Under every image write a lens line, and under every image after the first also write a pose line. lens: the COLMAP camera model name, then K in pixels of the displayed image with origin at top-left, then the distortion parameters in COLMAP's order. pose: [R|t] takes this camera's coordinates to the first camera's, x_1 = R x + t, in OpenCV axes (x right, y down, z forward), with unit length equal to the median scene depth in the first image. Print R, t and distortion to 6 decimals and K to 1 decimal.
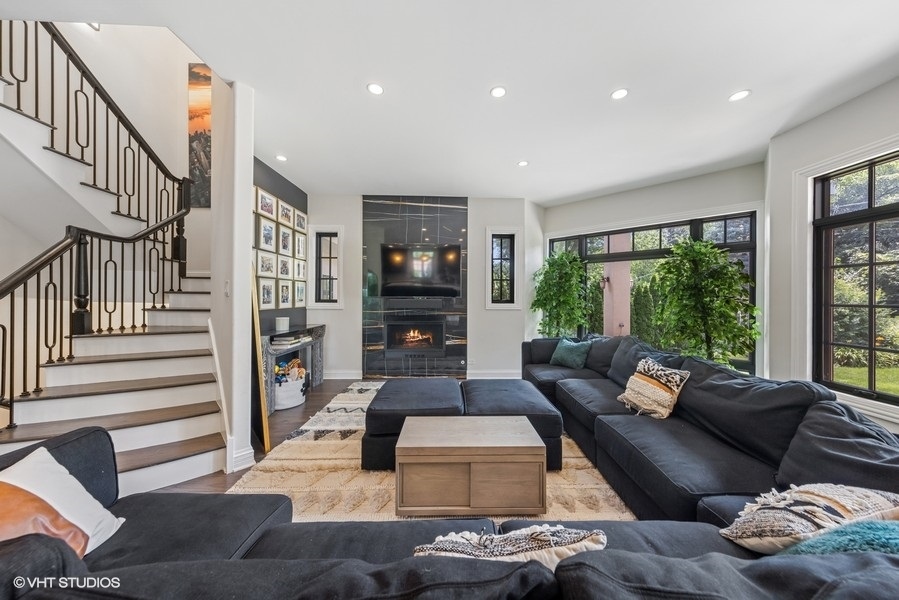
lens RADIAL K [[297.5, 0, 450.4], [0, 297.5, 297.5], [0, 0, 1]] dist [0.006060, -0.000255]
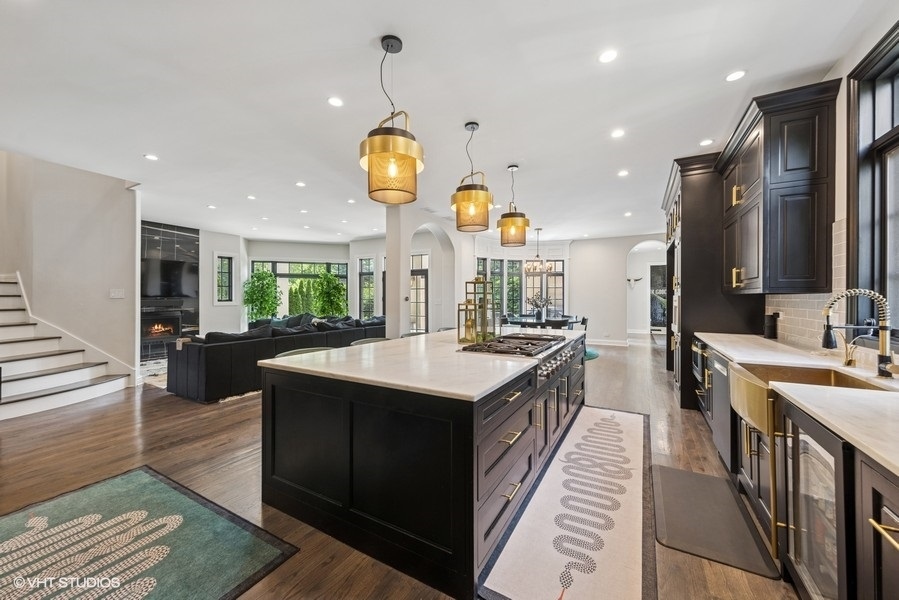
lens RADIAL K [[335.8, 0, 454.0], [0, 335.8, 297.9], [0, 0, 1]] dist [0.003316, 0.000243]
pose [[0.505389, -0.007469, 0.862859, -0.917279], [0.005386, 0.999970, 0.005501, -0.003049], [-0.862875, 0.001867, 0.505414, -1.134090]]
